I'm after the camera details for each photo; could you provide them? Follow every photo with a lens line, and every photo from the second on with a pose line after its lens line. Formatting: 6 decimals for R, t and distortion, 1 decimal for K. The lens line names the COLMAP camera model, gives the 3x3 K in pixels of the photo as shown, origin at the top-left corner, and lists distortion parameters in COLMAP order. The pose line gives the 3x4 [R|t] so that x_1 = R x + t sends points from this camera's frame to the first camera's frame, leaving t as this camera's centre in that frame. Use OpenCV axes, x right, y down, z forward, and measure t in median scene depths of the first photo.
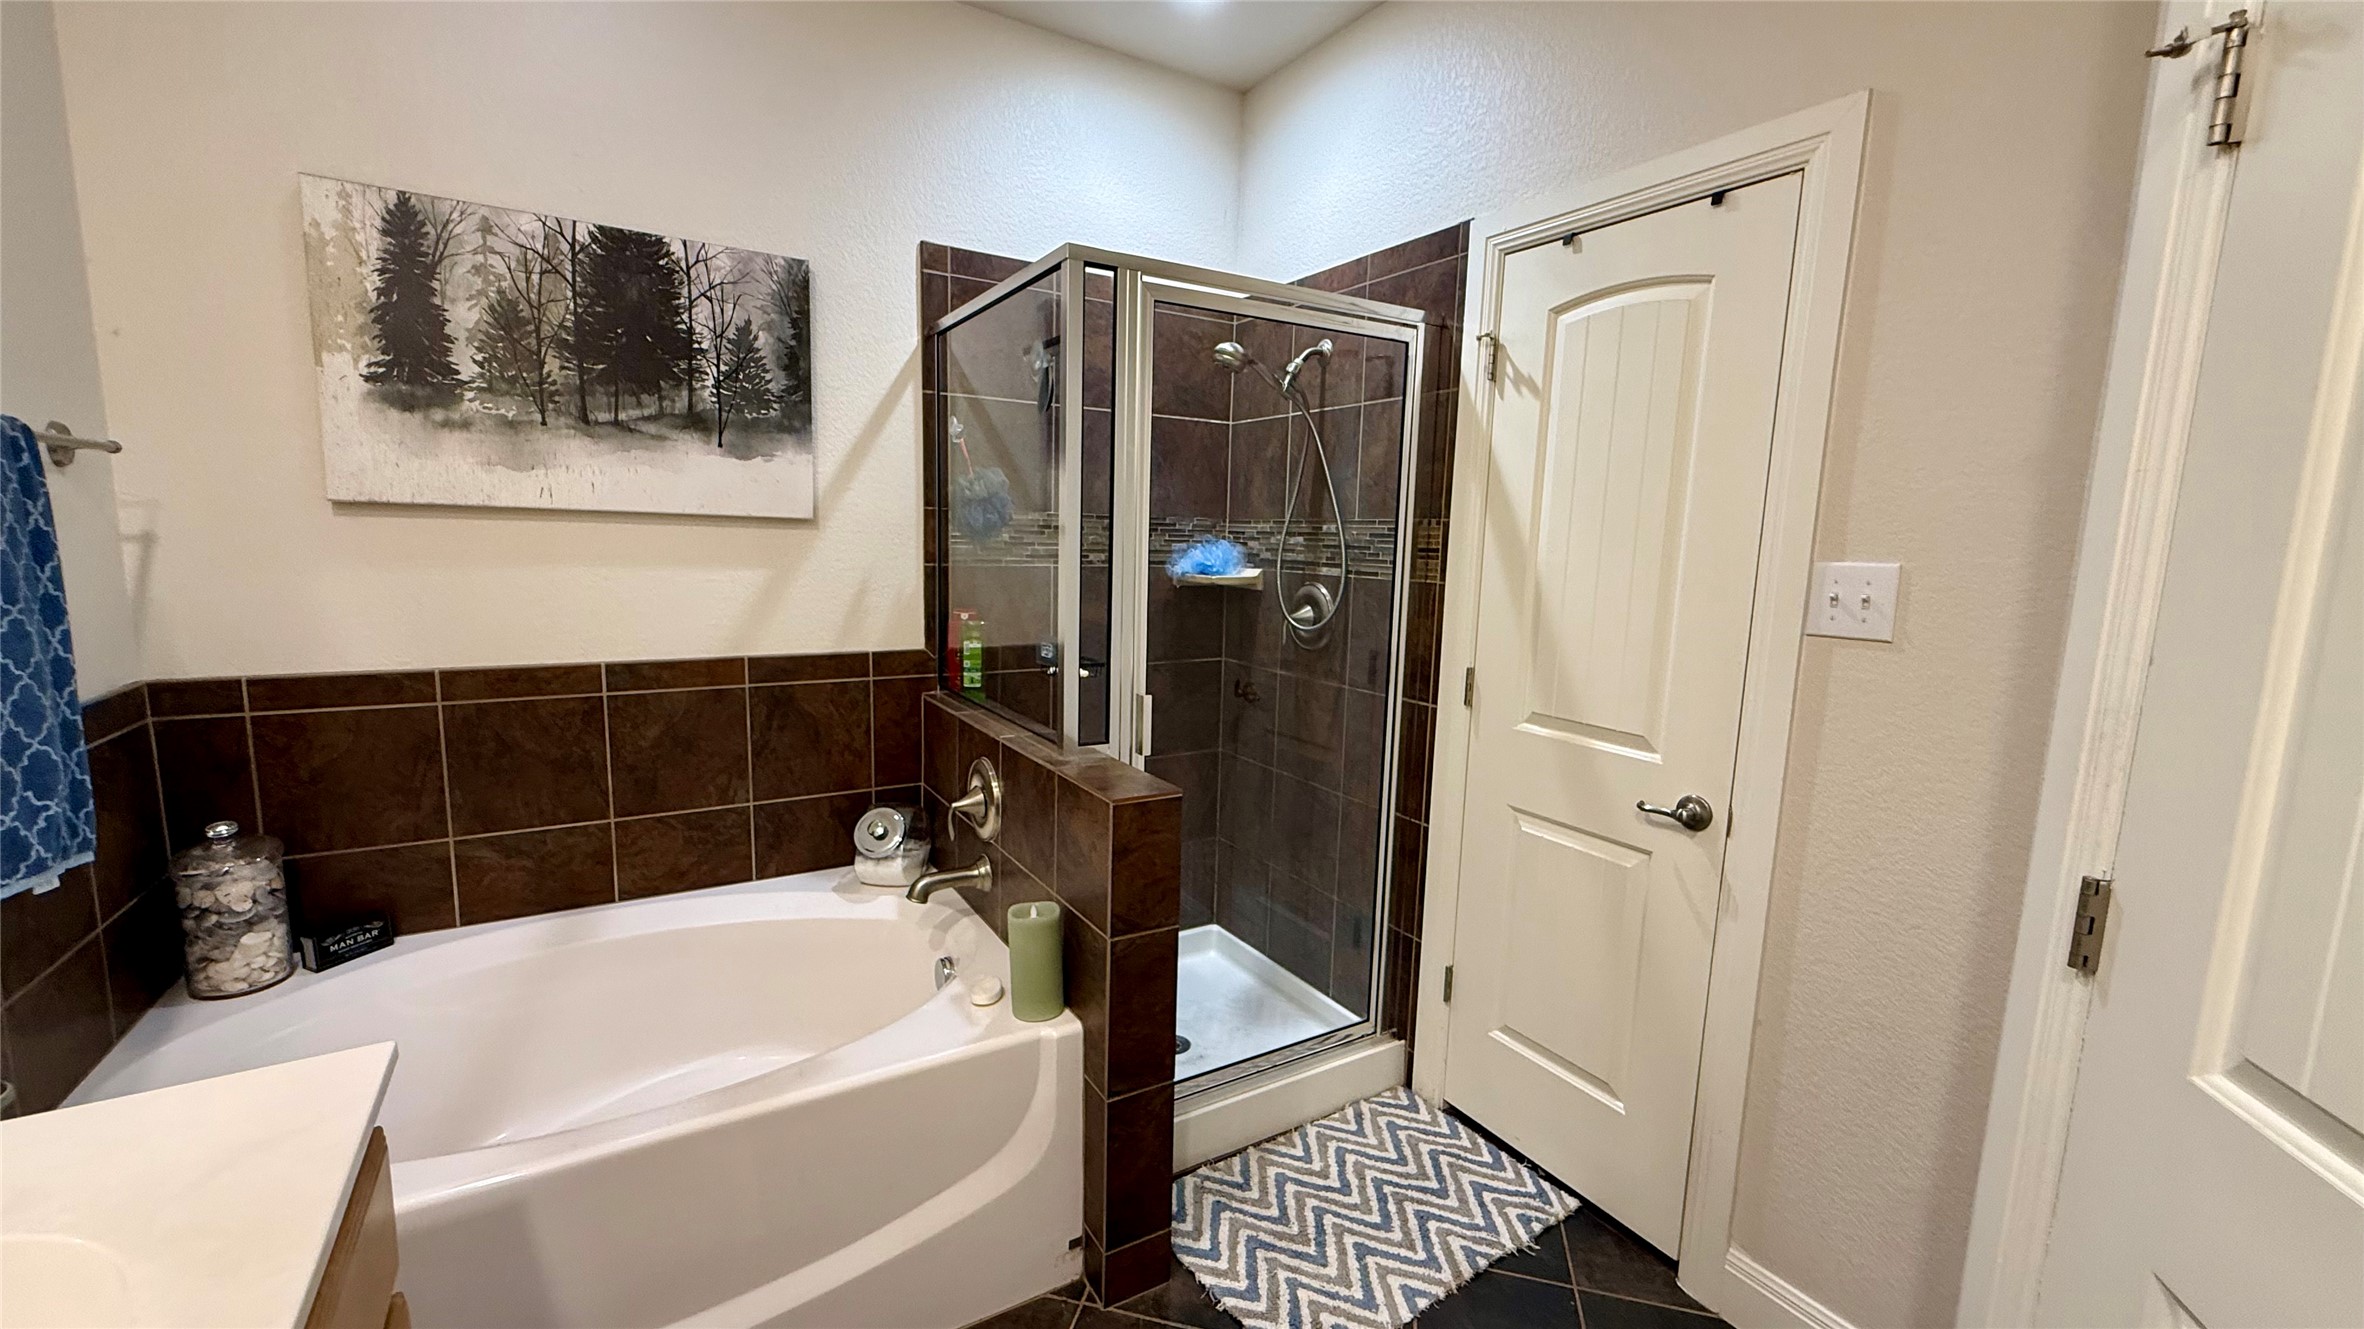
lens RADIAL K [[940.6, 0, 1174.7], [0, 940.6, 667.8], [0, 0, 1]] dist [0.001964, -0.000813]
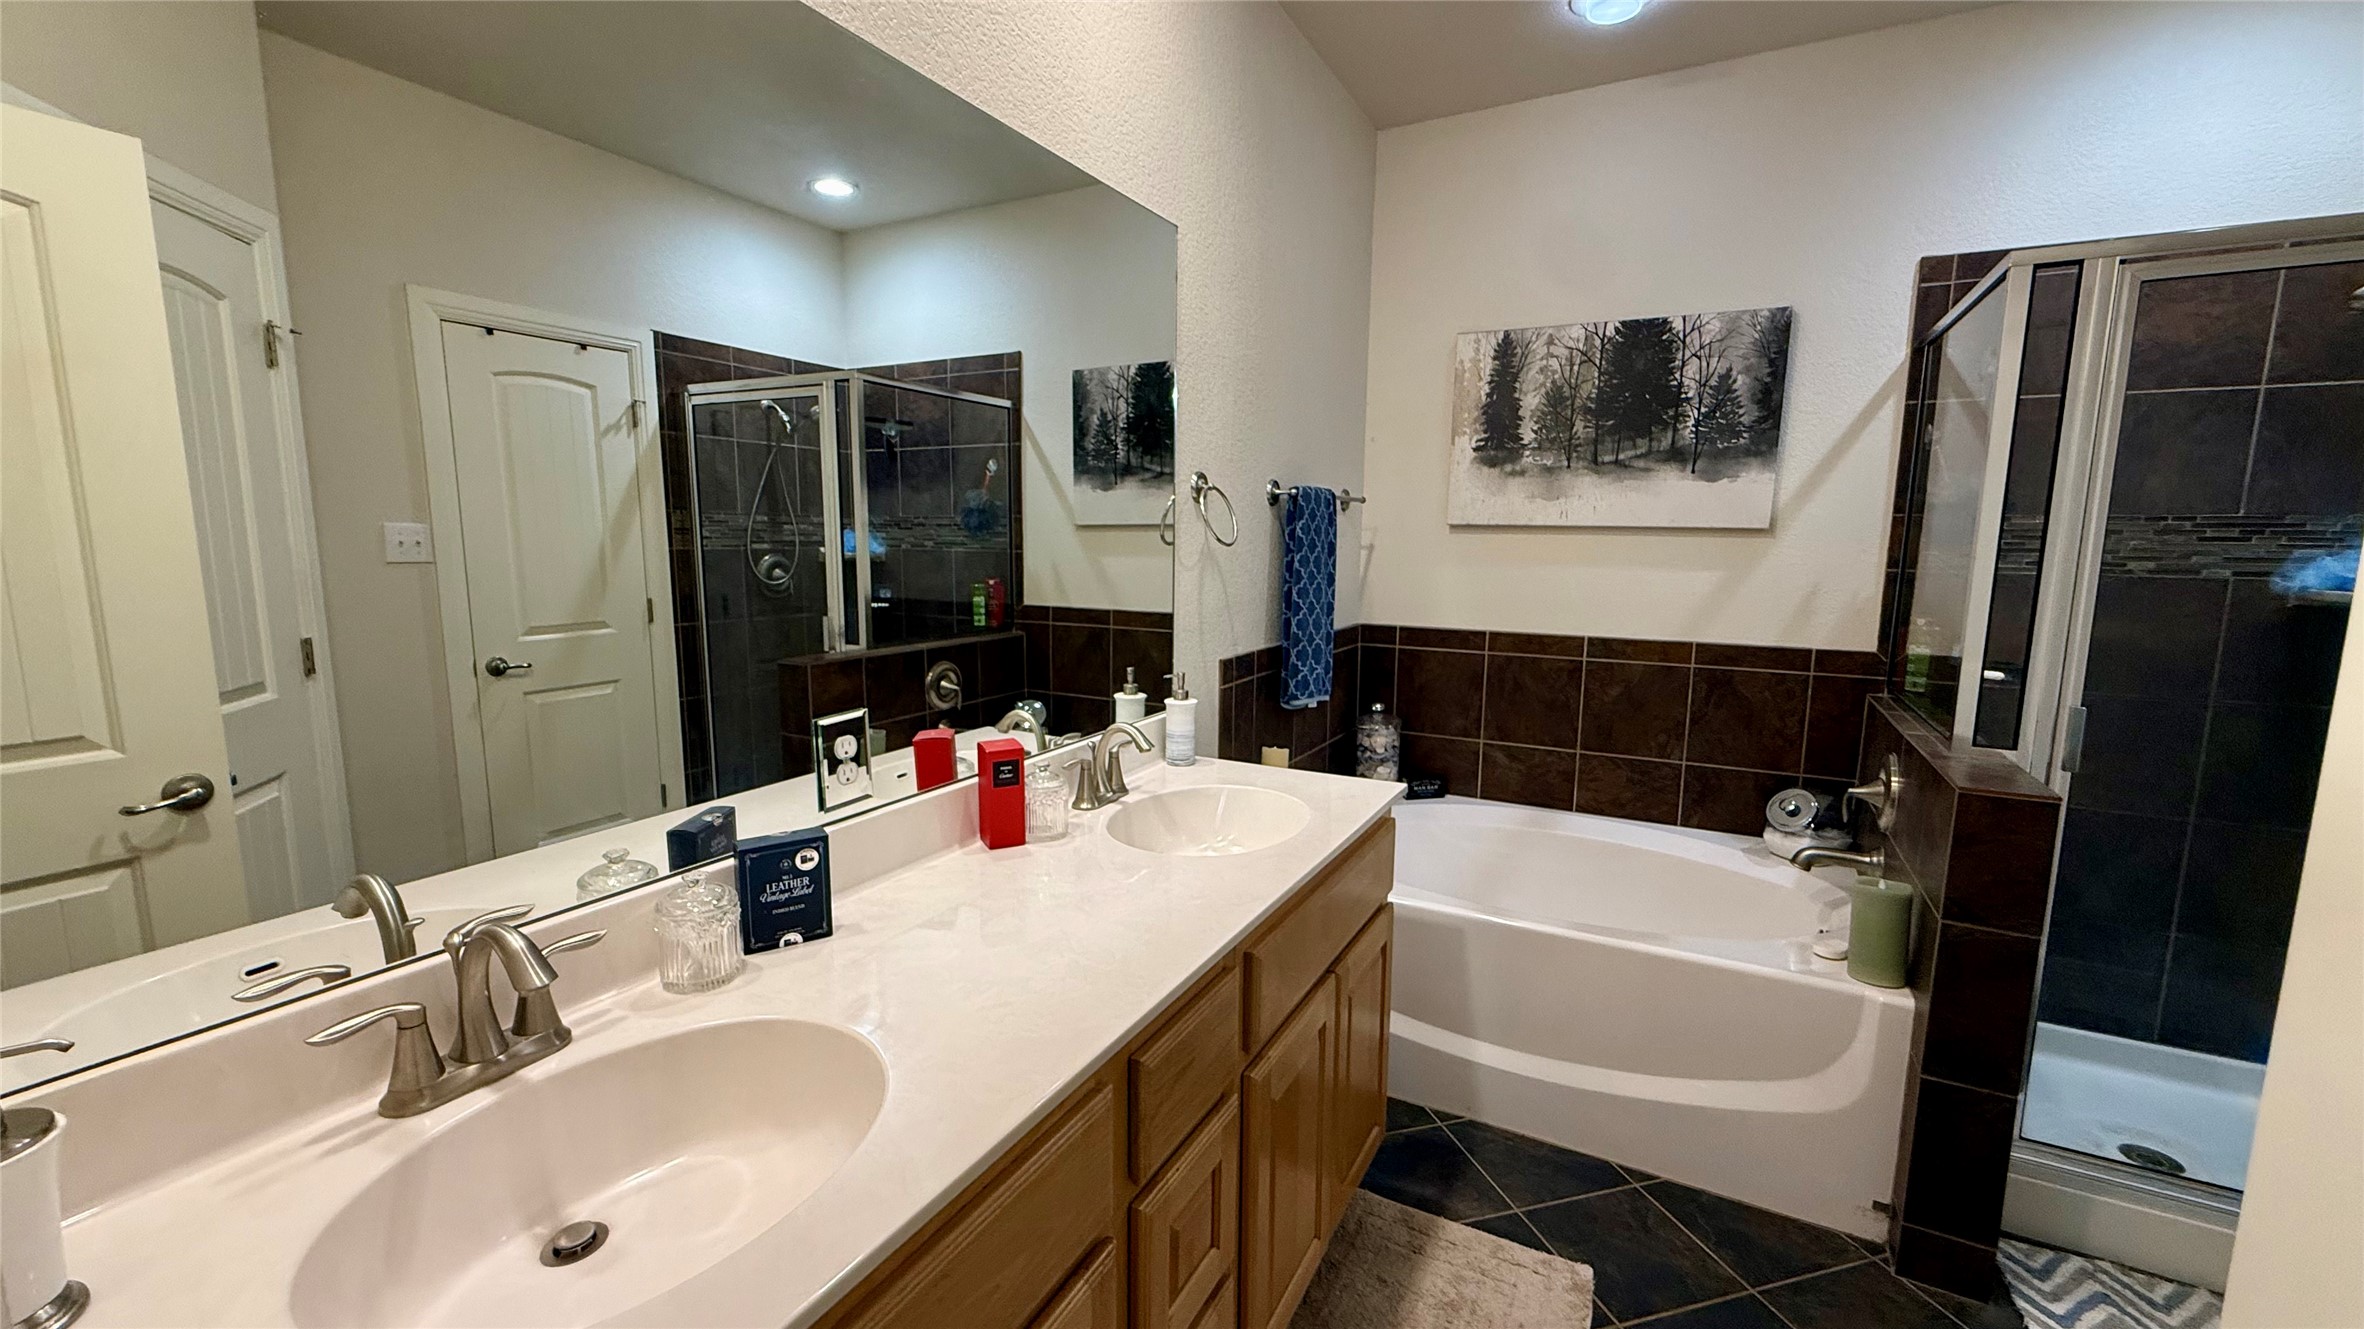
lens RADIAL K [[940.6, 0, 1179.5], [0, 940.6, 665.7], [0, 0, 1]] dist [0.001964, -0.000813]
pose [[0.501455, 0.099297, -0.859467, 0.291232], [-0.118239, 0.991937, 0.045616, 0.046283], [0.857066, 0.078748, 0.509153, -0.216870]]
